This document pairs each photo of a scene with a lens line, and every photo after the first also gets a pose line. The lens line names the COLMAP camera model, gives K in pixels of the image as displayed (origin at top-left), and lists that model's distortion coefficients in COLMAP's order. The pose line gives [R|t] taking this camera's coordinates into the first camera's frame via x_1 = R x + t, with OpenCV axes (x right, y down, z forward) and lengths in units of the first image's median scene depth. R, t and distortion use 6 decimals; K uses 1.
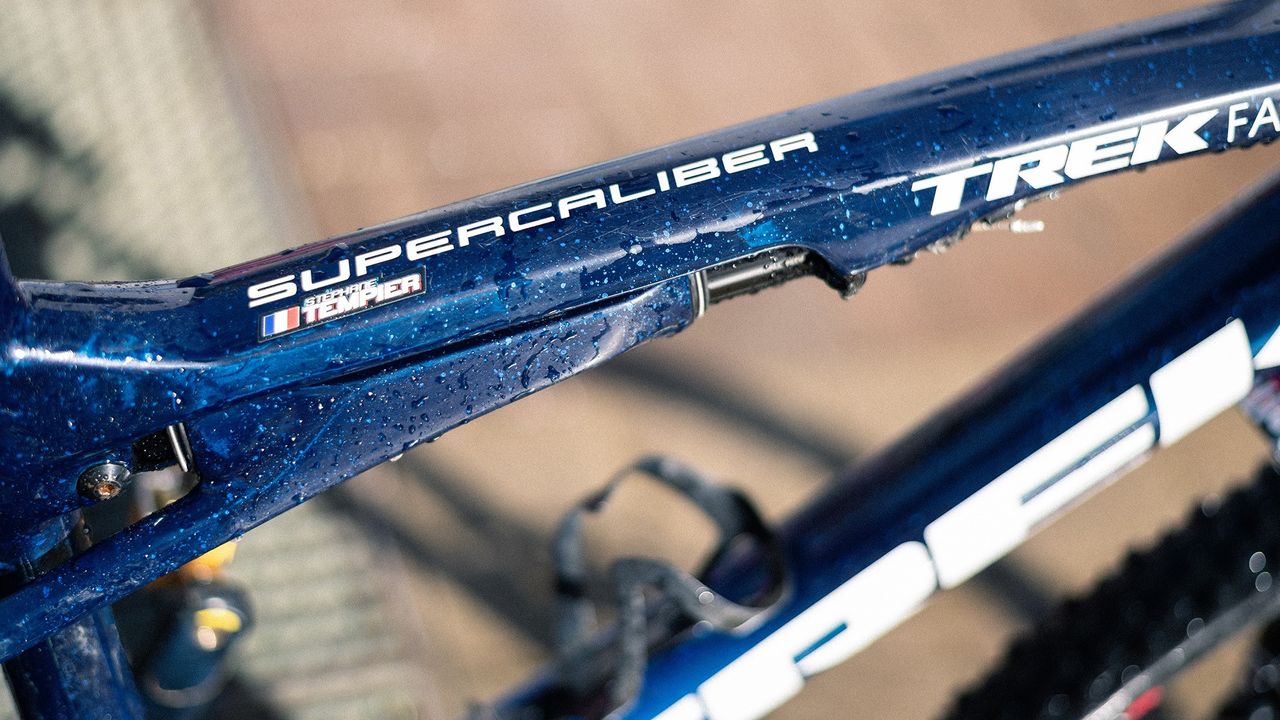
lens RADIAL K [[1865.0, 0, 641.8], [0, 1865.0, 359.8], [0, 0, 1]] dist [-0.029540, 0.000000]
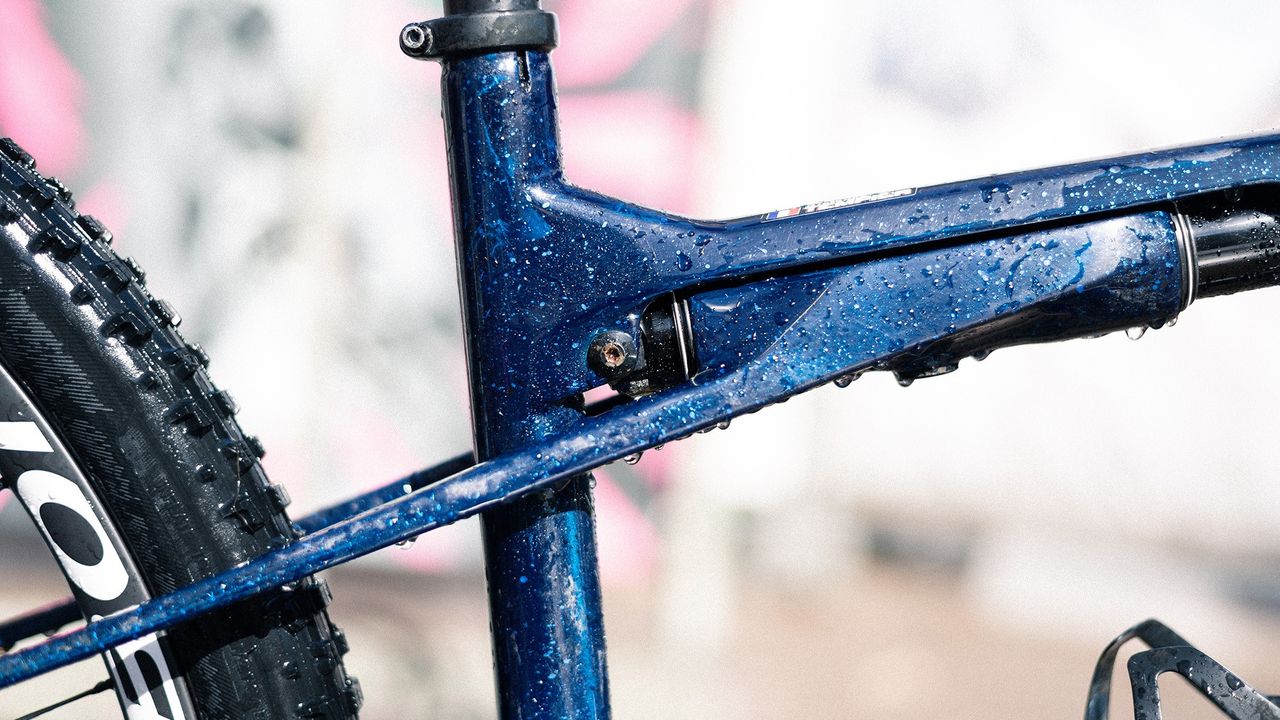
lens RADIAL K [[1865.0, 0, 638.4], [0, 1865.0, 360.3], [0, 0, 1]] dist [-0.029540, 0.000000]
pose [[0.946725, -0.064578, -0.315503, 0.067629], [-0.140997, 0.797686, -0.586359, 0.690004], [0.289538, 0.599605, 0.746084, 0.190672]]
